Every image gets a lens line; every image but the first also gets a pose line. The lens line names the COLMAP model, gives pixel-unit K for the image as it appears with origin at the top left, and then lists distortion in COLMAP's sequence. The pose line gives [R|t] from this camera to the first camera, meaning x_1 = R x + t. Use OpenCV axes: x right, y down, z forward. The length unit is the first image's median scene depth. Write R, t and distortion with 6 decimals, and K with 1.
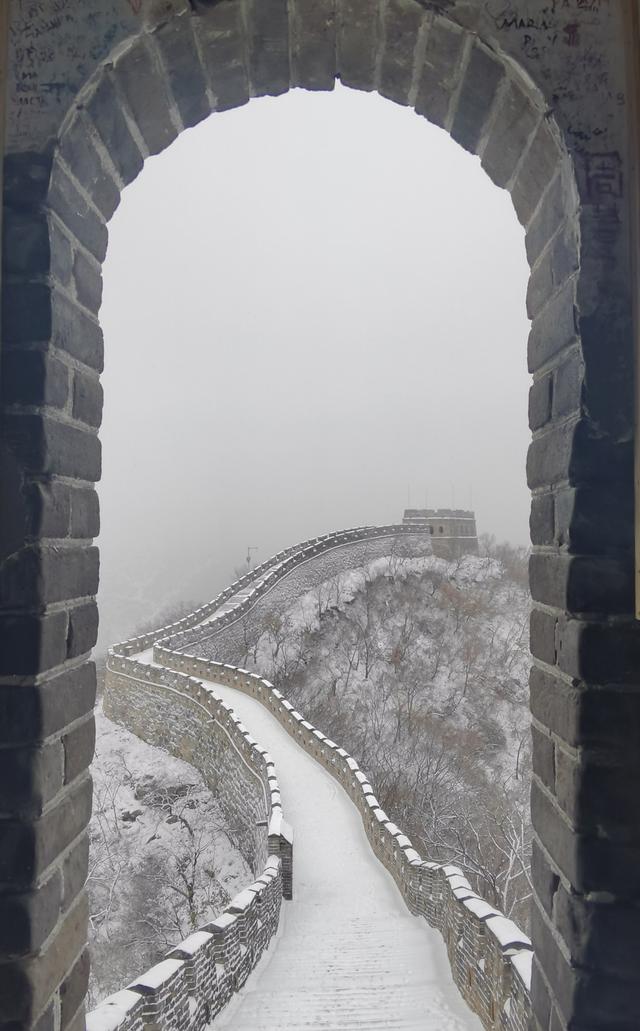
lens RADIAL K [[839.3, 0, 320.6], [0, 839.3, 506.2], [0, 0, 1]] dist [0.034648, -0.048924]
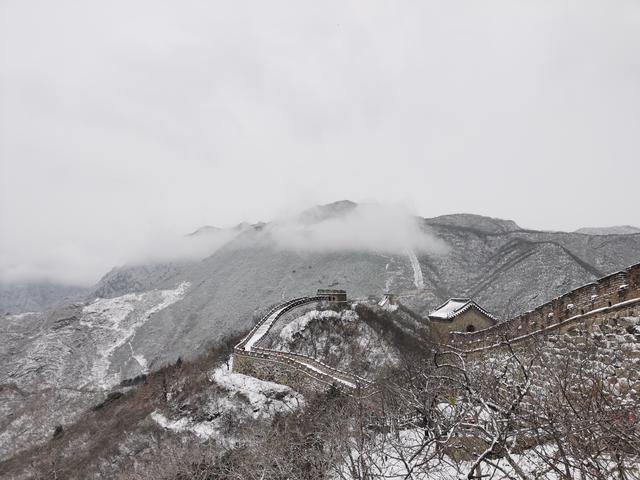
lens RADIAL K [[490.2, 0, 321.2], [0, 490.2, 243.9], [0, 0, 1]] dist [0.060604, -0.033387]
pose [[0.979038, 0.032424, 0.201080, -0.235102], [-0.020653, 0.997963, -0.060366, -0.055884], [-0.202627, 0.054948, 0.977713, -0.456705]]
